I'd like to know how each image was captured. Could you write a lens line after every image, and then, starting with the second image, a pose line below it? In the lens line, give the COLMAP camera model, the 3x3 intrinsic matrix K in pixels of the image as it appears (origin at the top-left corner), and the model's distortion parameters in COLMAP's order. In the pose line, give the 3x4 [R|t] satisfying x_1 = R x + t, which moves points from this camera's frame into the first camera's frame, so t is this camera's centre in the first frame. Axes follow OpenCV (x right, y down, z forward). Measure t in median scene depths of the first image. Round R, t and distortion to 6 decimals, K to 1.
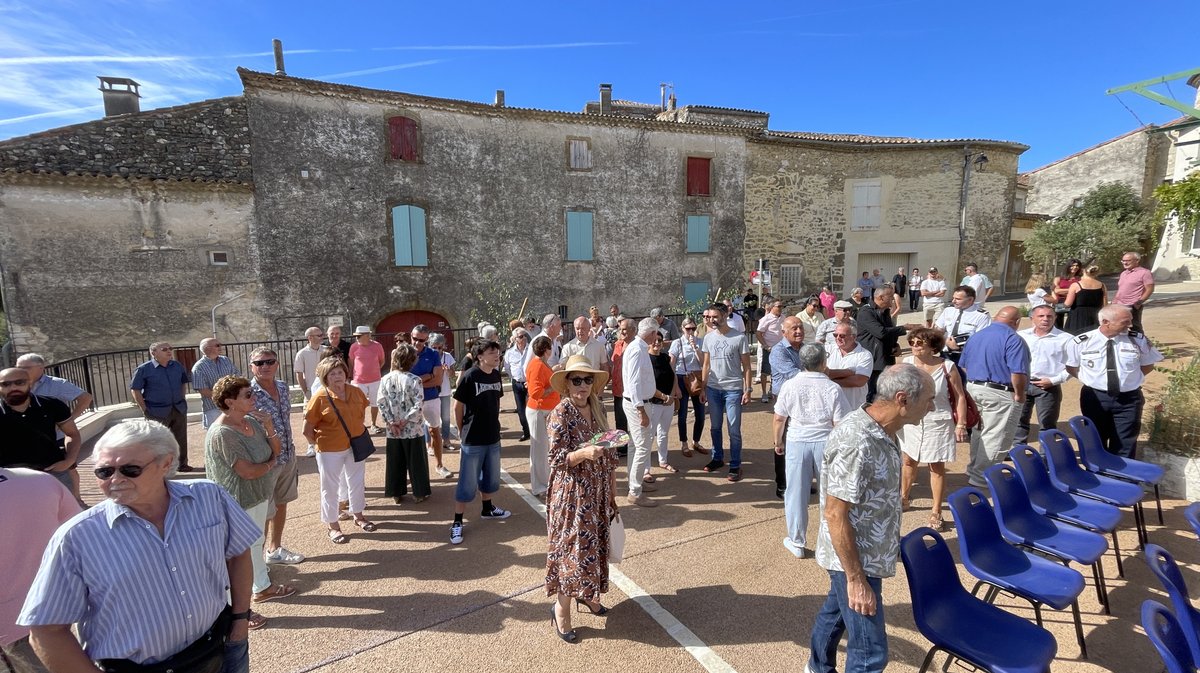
lens RADIAL K [[485.6, 0, 590.9], [0, 485.6, 335.0], [0, 0, 1]] dist [-0.000735, -0.001274]
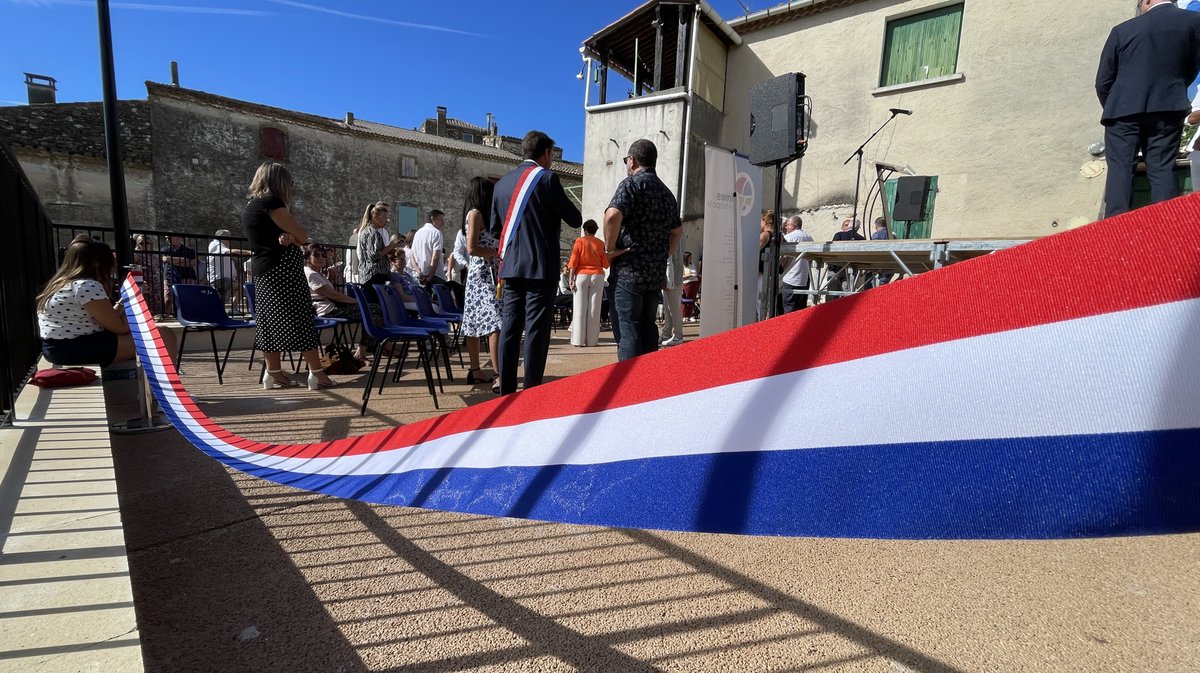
lens RADIAL K [[485.6, 0, 592.3], [0, 485.6, 334.9], [0, 0, 1]] dist [-0.000735, -0.001274]
pose [[0.957156, 0.023178, 0.288643, 0.110518], [-0.023235, 0.999725, -0.003231, 0.142587], [-0.288639, -0.003614, 0.957431, -0.647186]]
